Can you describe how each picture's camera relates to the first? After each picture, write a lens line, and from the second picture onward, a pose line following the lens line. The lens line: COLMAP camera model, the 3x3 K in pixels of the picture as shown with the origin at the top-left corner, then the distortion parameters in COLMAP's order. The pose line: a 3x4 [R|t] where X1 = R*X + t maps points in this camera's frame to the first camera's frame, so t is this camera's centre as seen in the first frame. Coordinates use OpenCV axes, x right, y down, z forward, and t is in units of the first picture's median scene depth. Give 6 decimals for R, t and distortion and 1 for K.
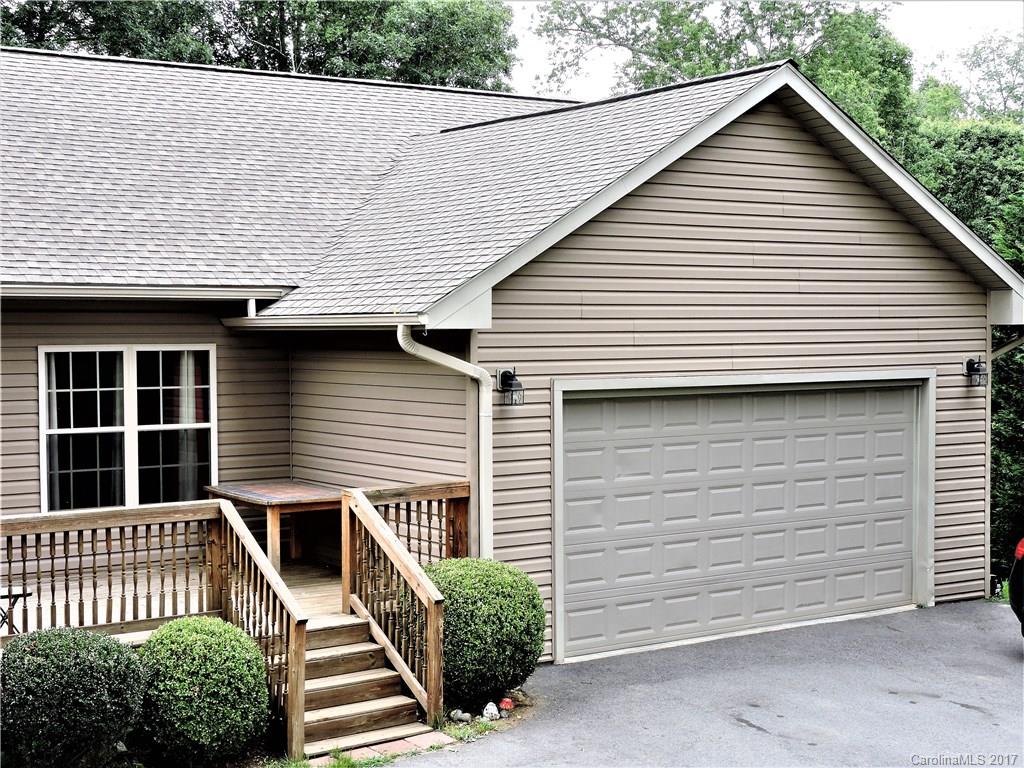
lens RADIAL K [[1584.2, 0, 512.0], [0, 1584.2, 384.0], [0, 0, 1]] dist [-0.022010, -0.034543]
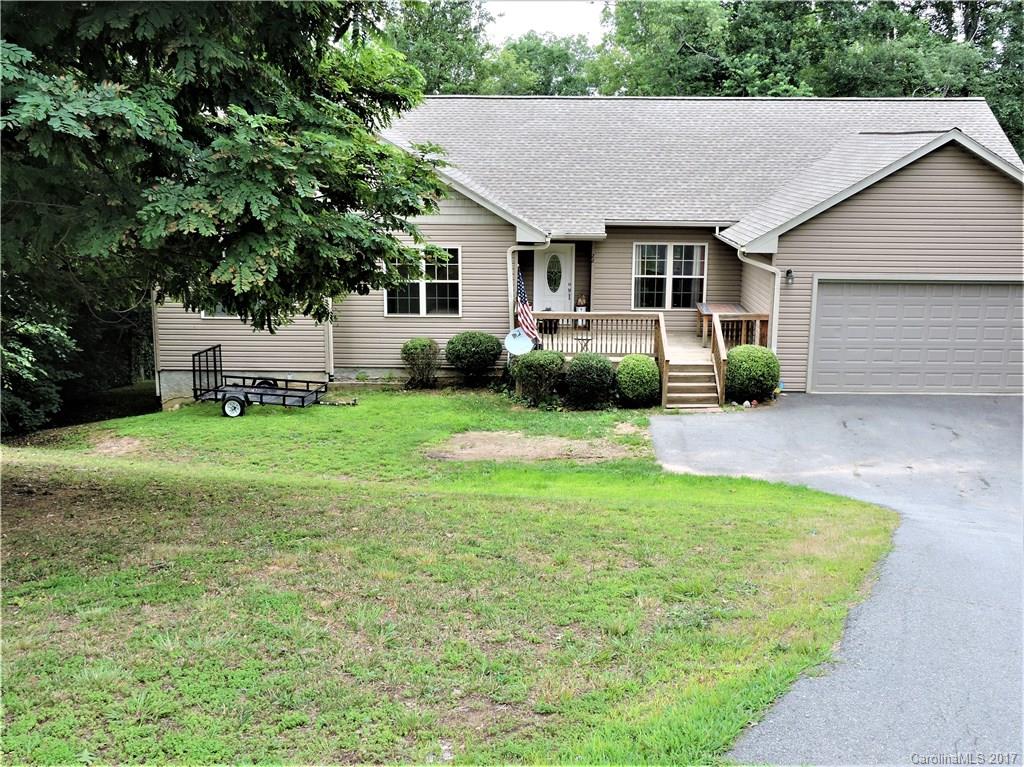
lens RADIAL K [[1048.8, 0, 512.0], [0, 1048.8, 383.5], [0, 0, 1]] dist [0.003065, 0.001984]
pose [[0.812098, 0.137815, -0.567012, 0.538098], [-0.031684, 0.980690, 0.192983, -0.122627], [0.582660, -0.138756, 0.800784, -0.502071]]
